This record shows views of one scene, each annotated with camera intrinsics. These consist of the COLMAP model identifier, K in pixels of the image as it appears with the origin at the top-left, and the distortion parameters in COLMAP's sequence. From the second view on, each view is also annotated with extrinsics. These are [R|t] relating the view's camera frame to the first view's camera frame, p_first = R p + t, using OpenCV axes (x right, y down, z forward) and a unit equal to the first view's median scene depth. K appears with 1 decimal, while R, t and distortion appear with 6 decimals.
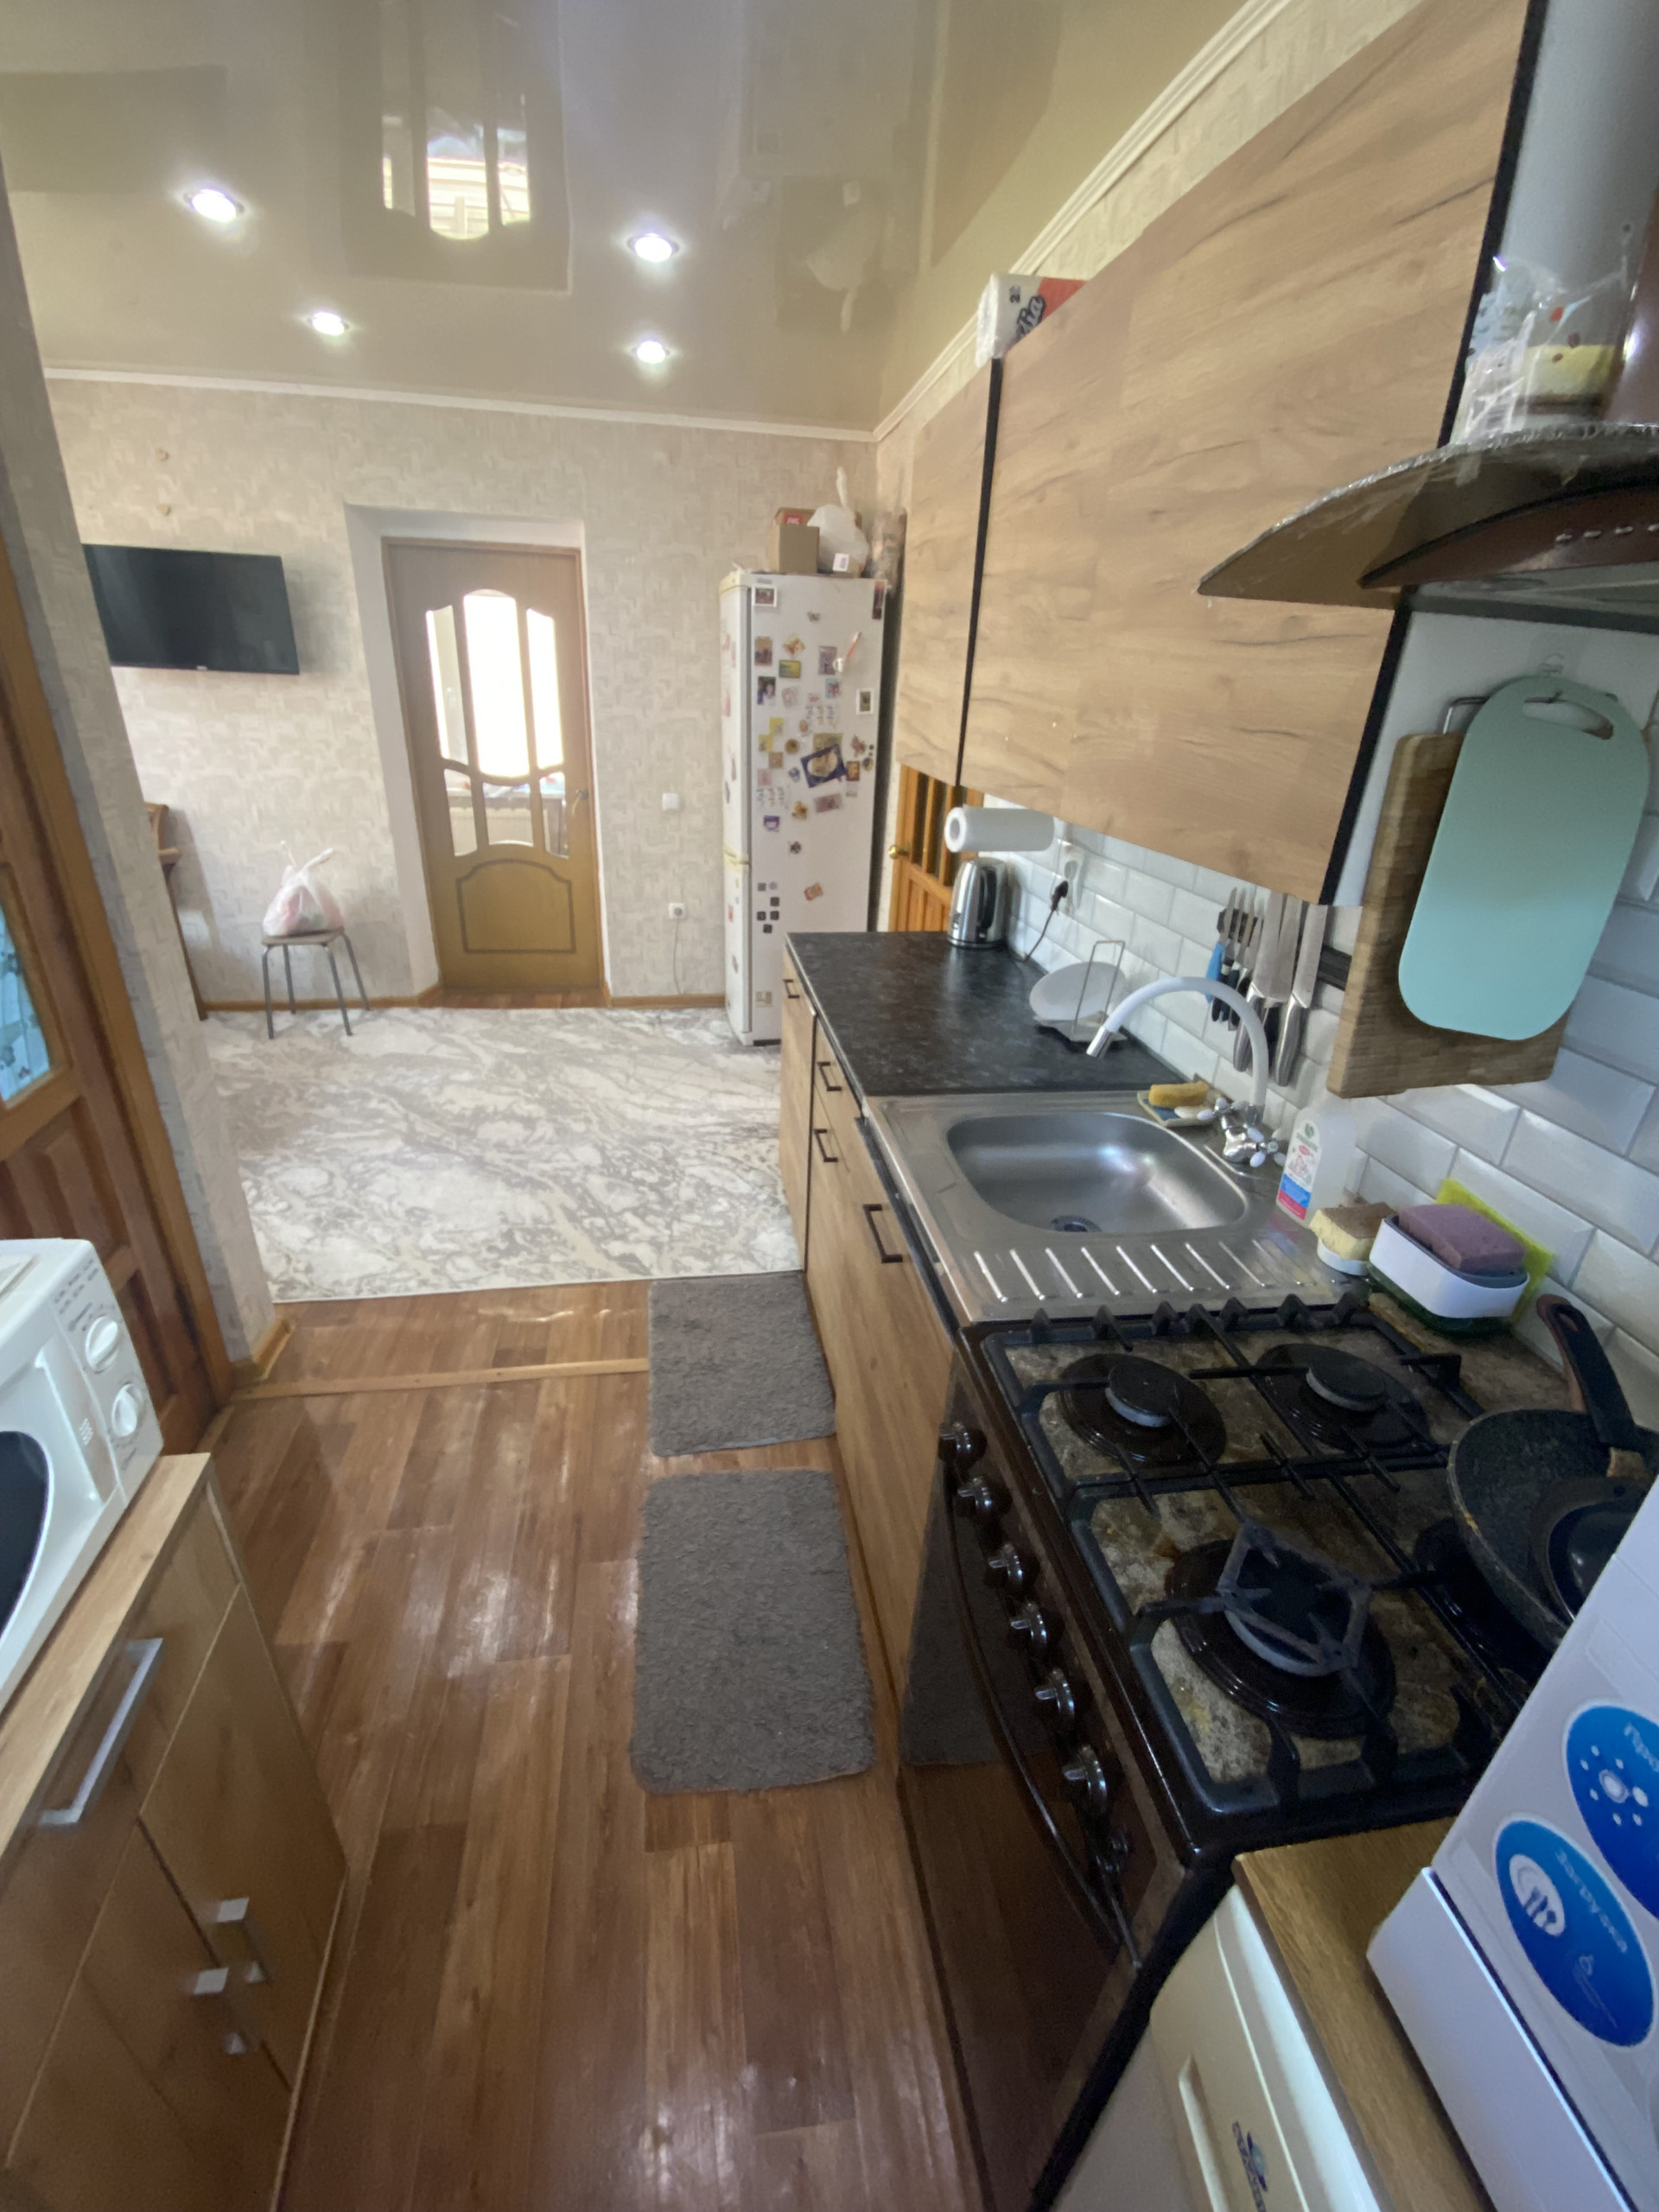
lens RADIAL K [[888.4, 0, 799.4], [0, 888.4, 1081.5], [0, 0, 1]] dist [0.028045, -0.028045]
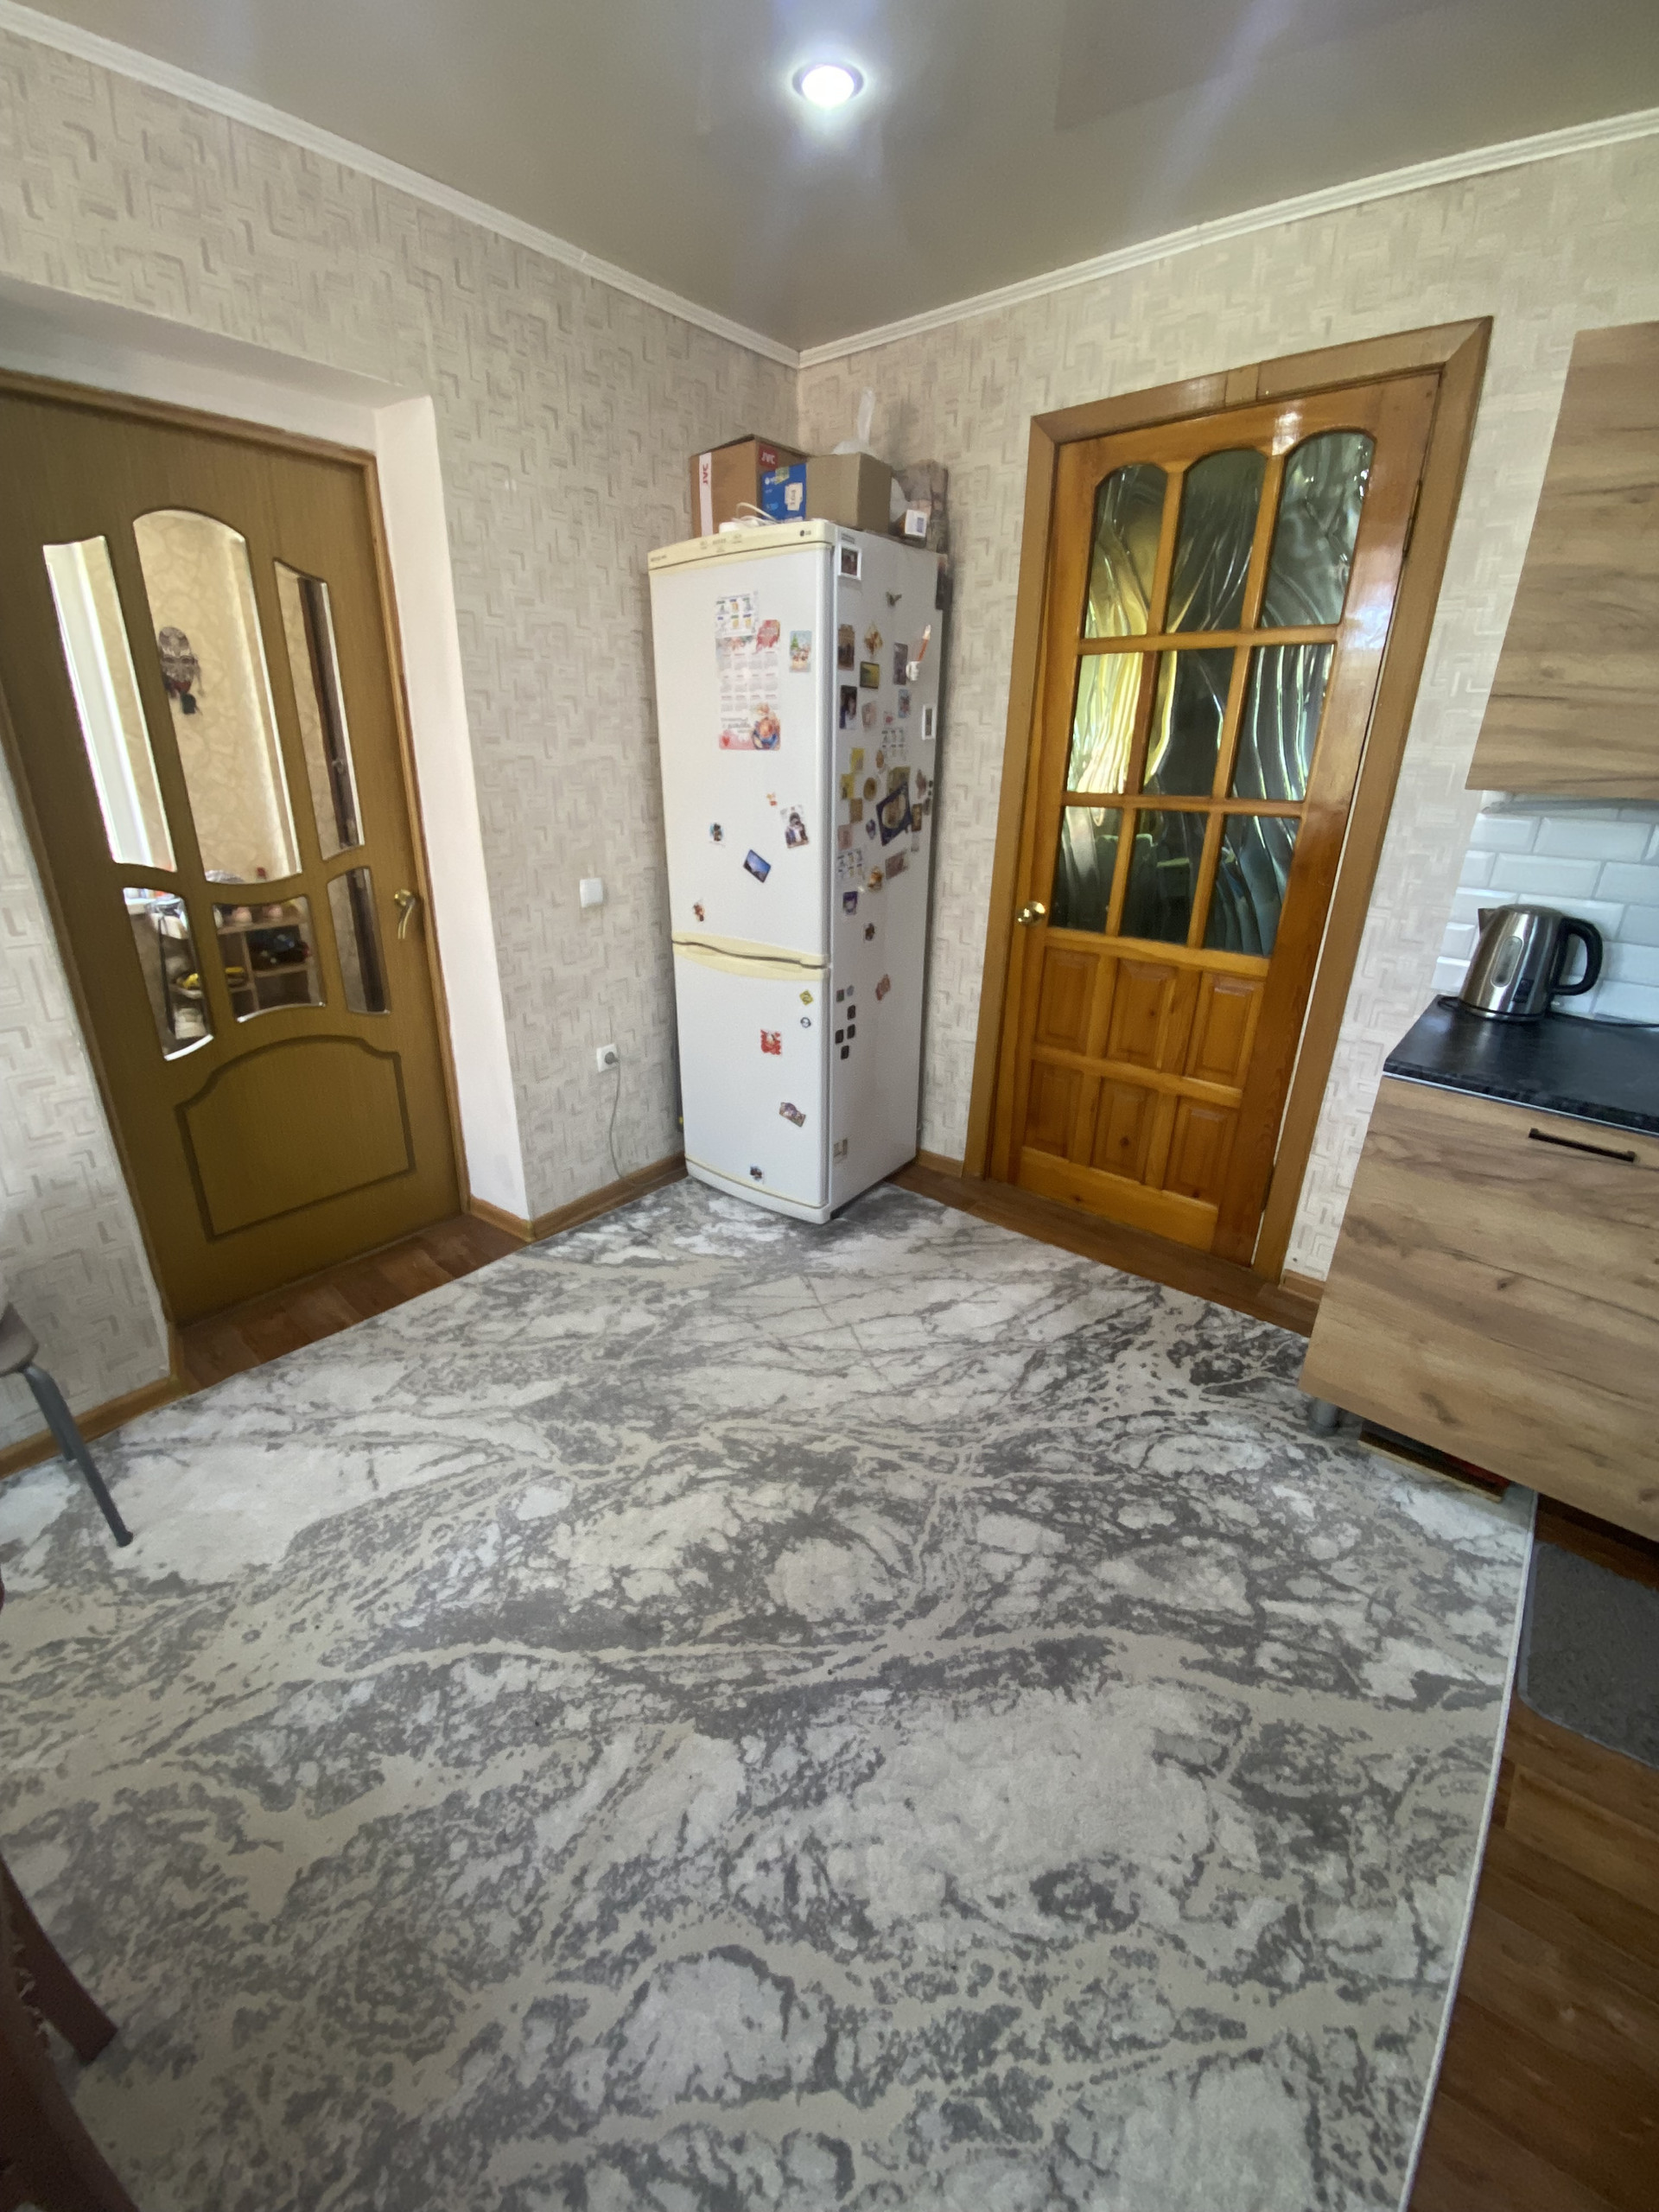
lens RADIAL K [[888.4, 0, 799.4], [0, 888.4, 1081.5], [0, 0, 1]] dist [0.028045, -0.028045]
pose [[0.760383, -0.257452, 0.596269, -0.518691], [0.275708, 0.959203, 0.062564, -0.222617], [-0.588050, 0.116823, 0.800343, 0.522101]]
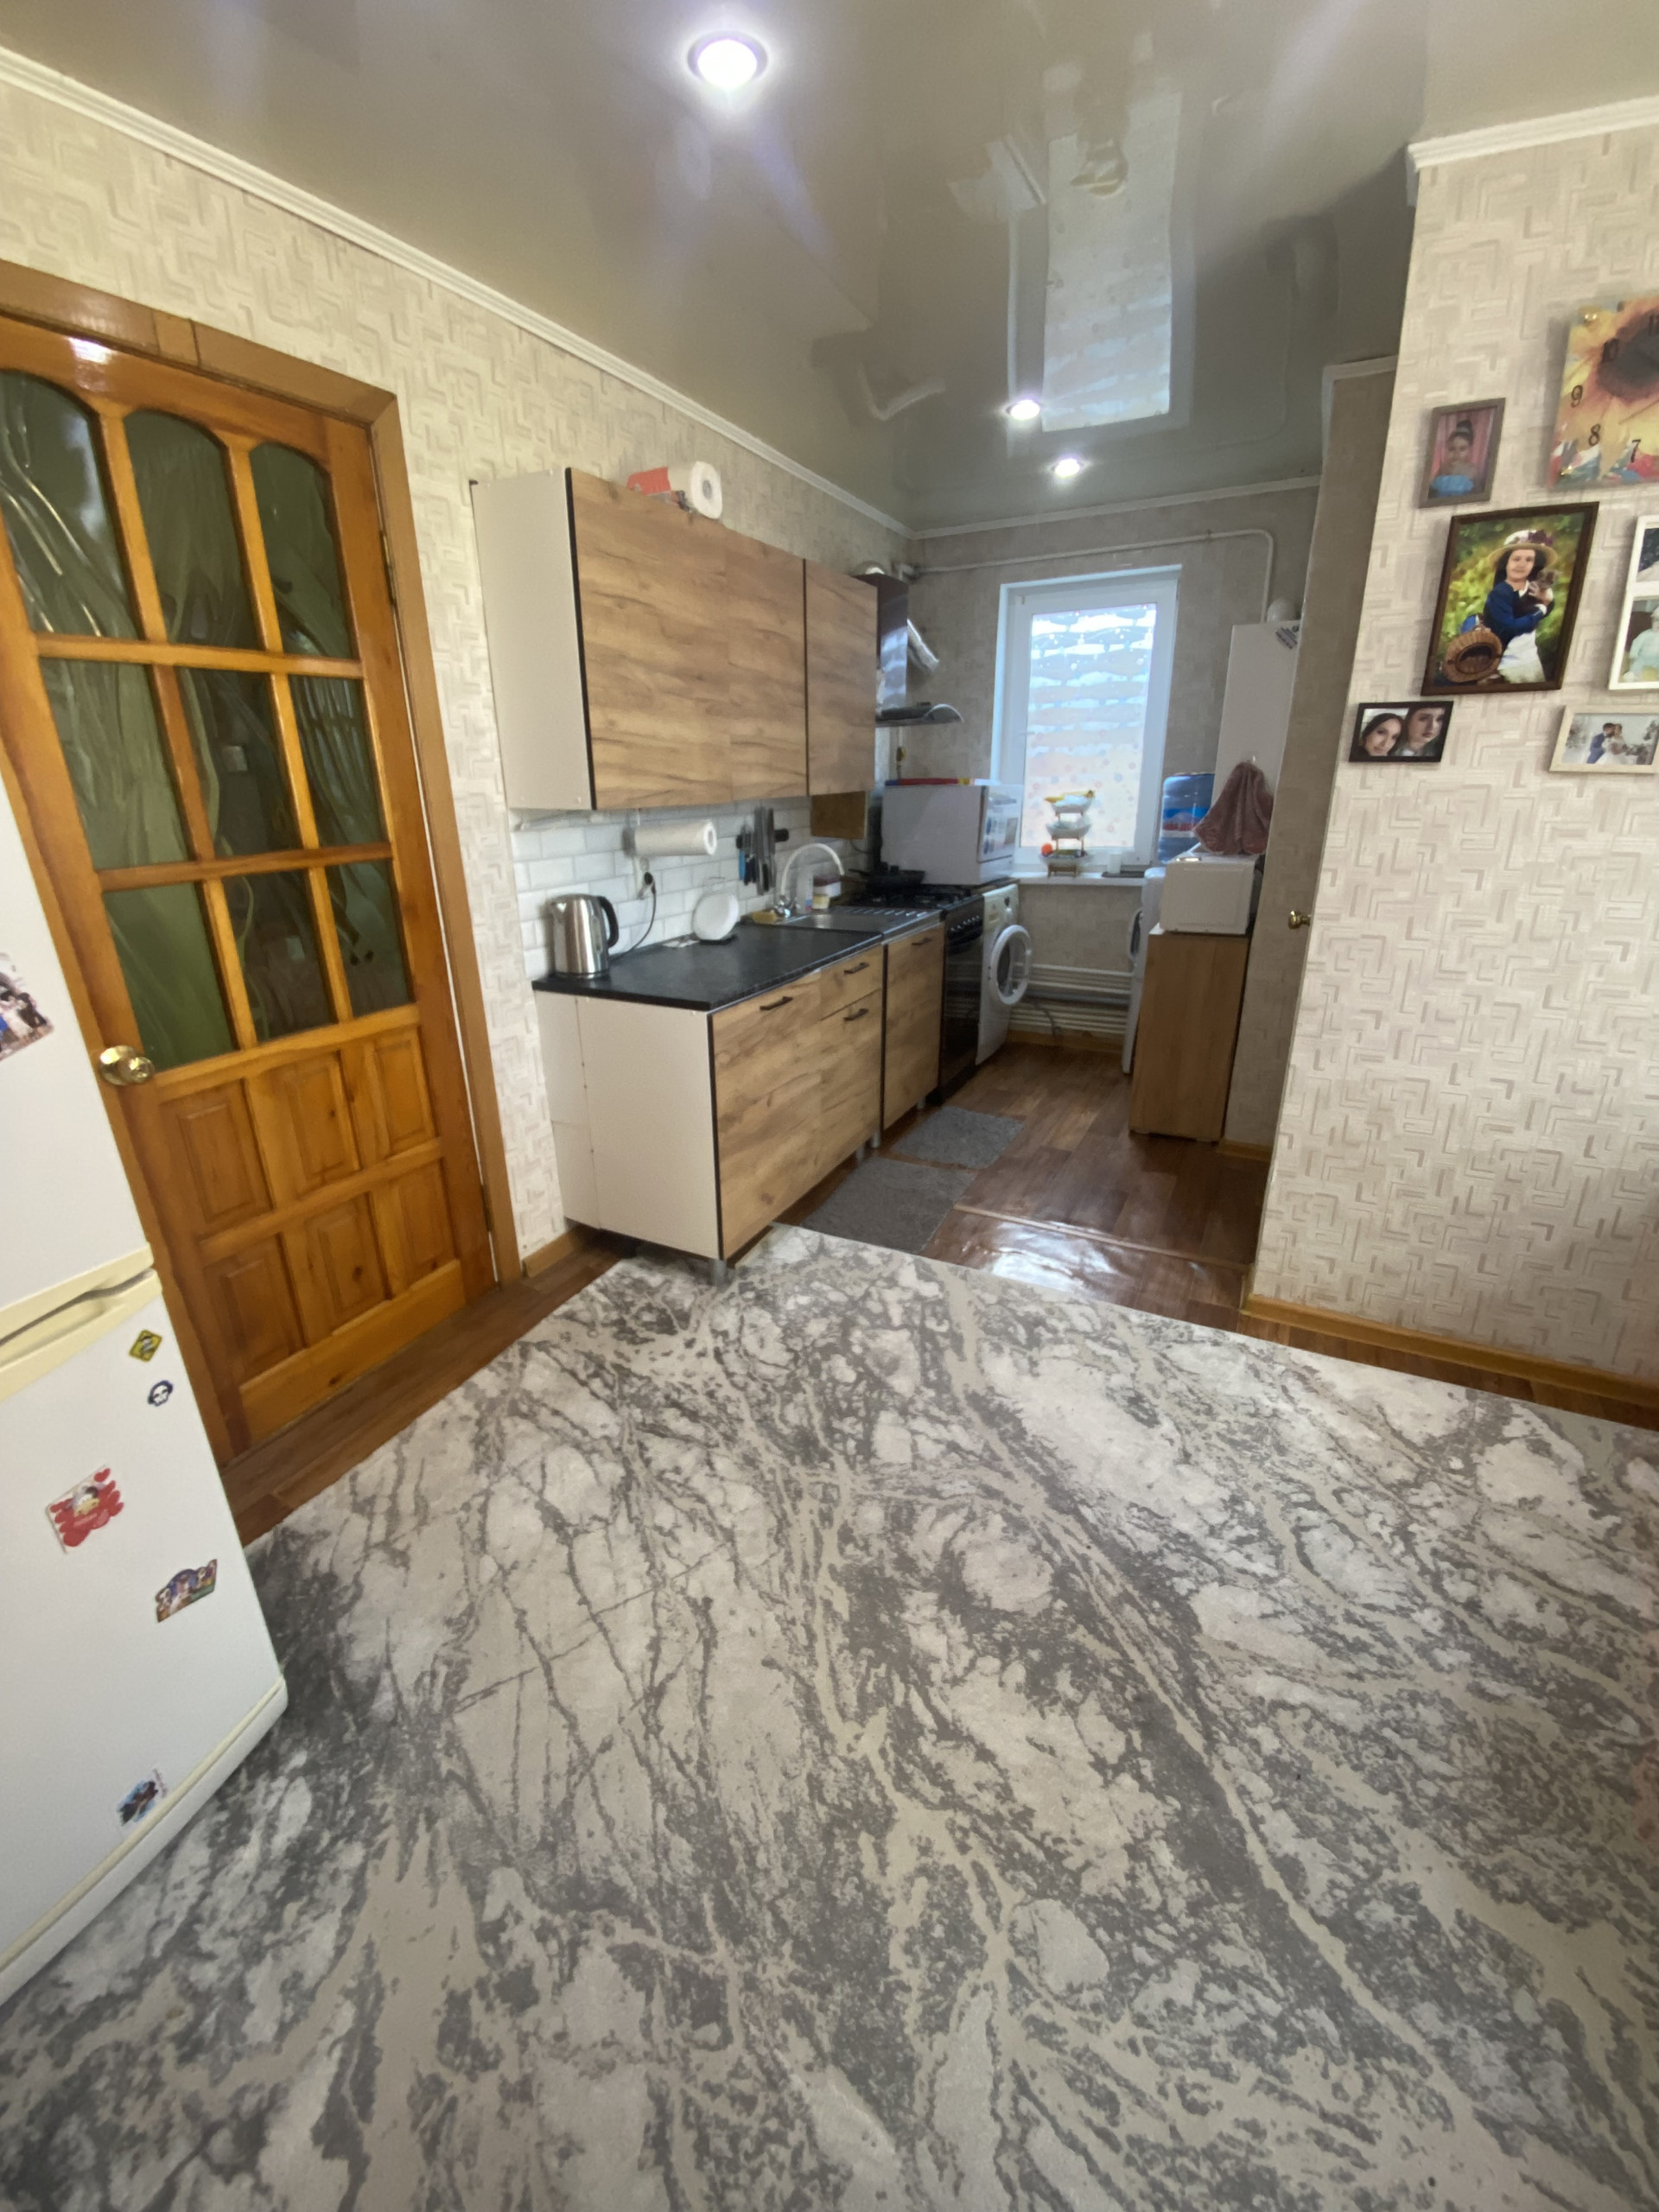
lens RADIAL K [[908.2, 0, 780.9], [0, 908.2, 1106.5], [0, 0, 1]] dist [0.029627, -0.025594]
pose [[-0.798096, -0.228337, 0.557588, -0.422372], [0.241700, 0.726367, 0.643407, -0.463639], [-0.551927, 0.648269, -0.524522, 1.068477]]
